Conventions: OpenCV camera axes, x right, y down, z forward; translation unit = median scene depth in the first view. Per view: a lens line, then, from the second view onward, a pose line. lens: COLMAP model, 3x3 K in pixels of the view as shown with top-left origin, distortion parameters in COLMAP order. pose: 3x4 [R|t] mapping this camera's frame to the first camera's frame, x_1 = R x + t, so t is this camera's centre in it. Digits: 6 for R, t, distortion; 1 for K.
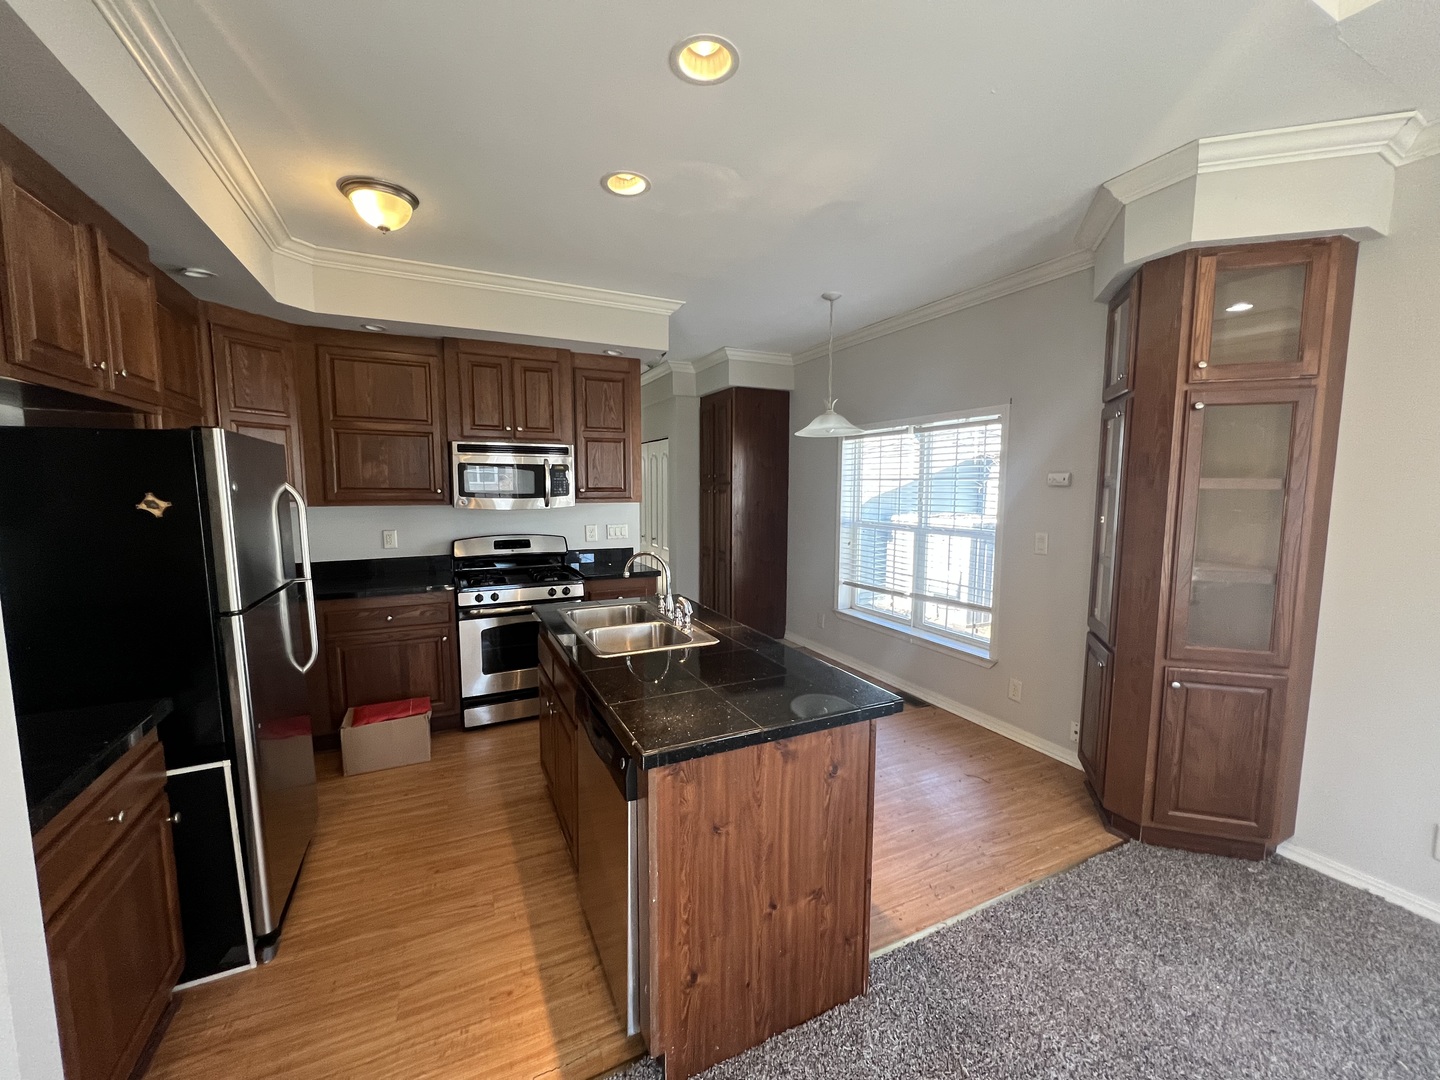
lens RADIAL K [[575.4, 0, 713.5], [0, 575.4, 540.7], [0, 0, 1]] dist [0.002121, -0.000825]
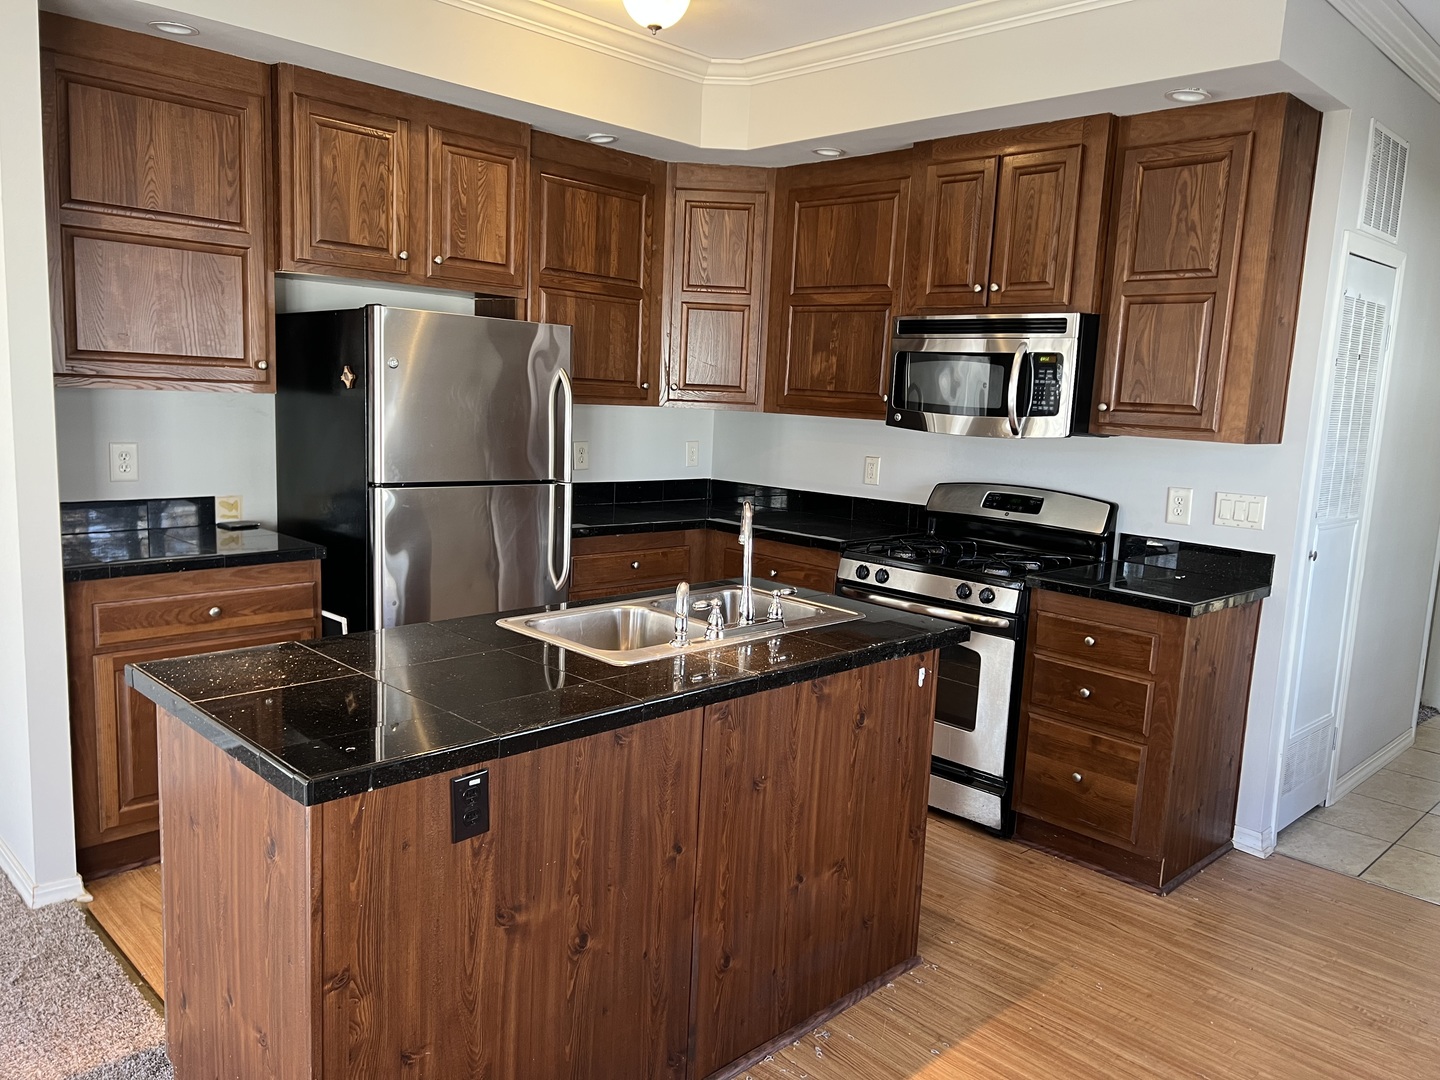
lens RADIAL K [[1074.9, 0, 721.6], [0, 1074.9, 546.6], [0, 0, 1]] dist [0.067521, -0.068091]
pose [[0.335771, 0.154667, -0.929159, 0.551651], [-0.139227, 0.983741, 0.113440, -0.033340], [0.931598, 0.091274, 0.351845, 0.414518]]
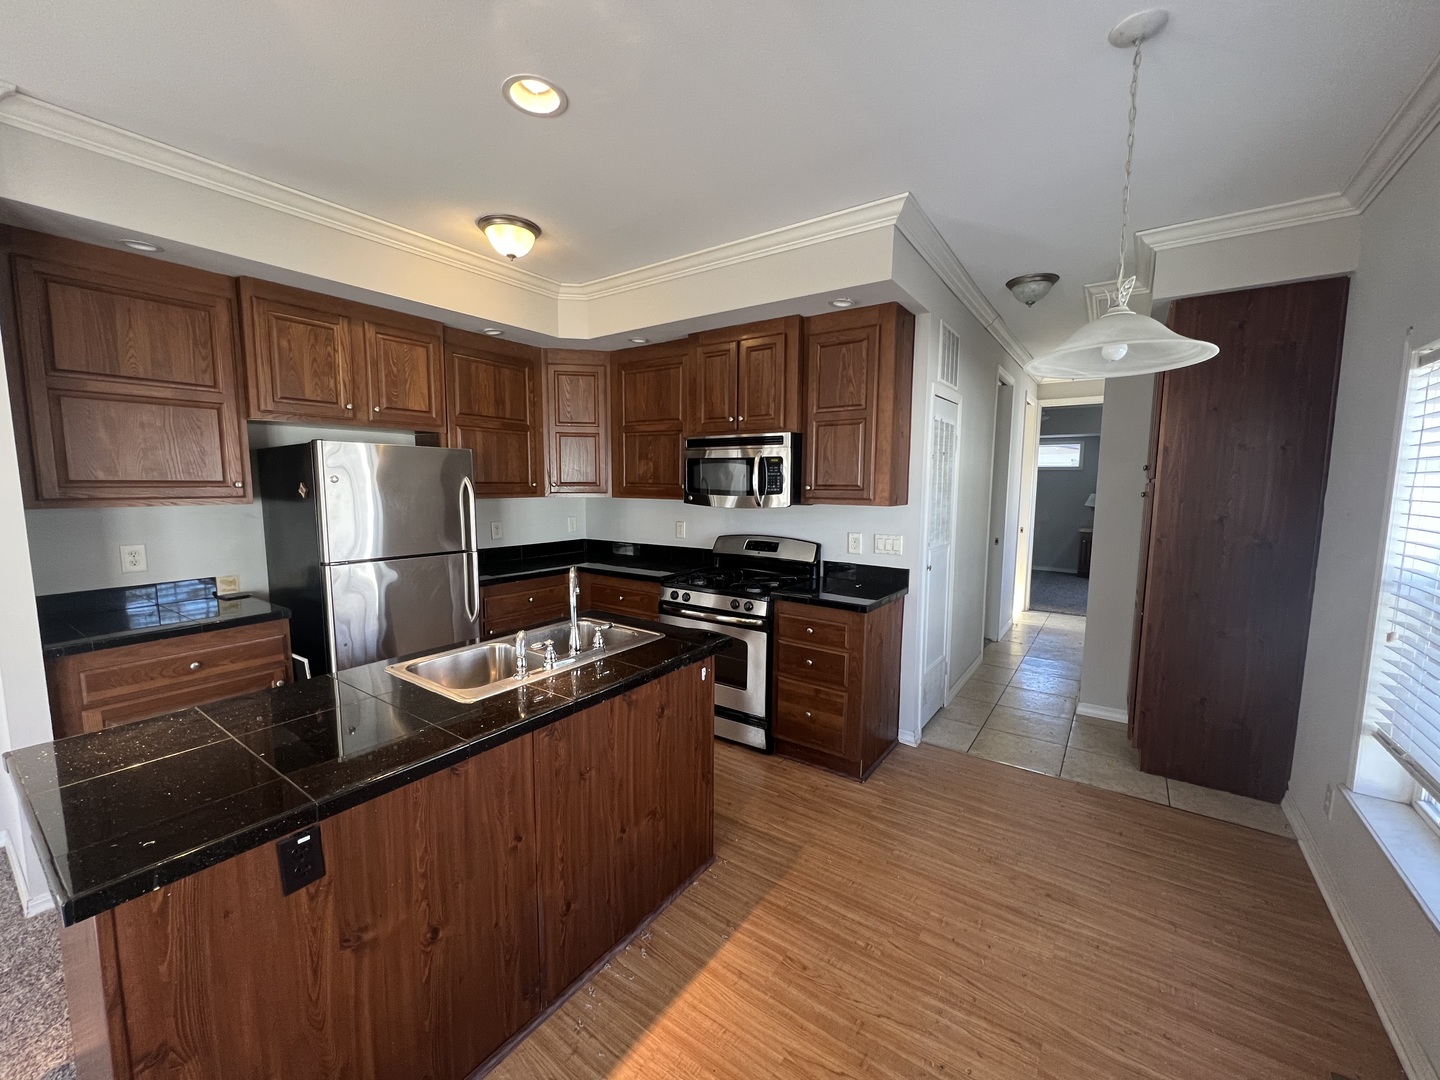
lens RADIAL K [[575.4, 0, 715.8], [0, 575.4, 543.2], [0, 0, 1]] dist [0.002121, -0.000825]
pose [[0.490626, 0.096547, -0.866005, 0.431872], [-0.091221, 0.994073, 0.059144, -0.049094], [0.866582, 0.049981, 0.496525, 0.518759]]
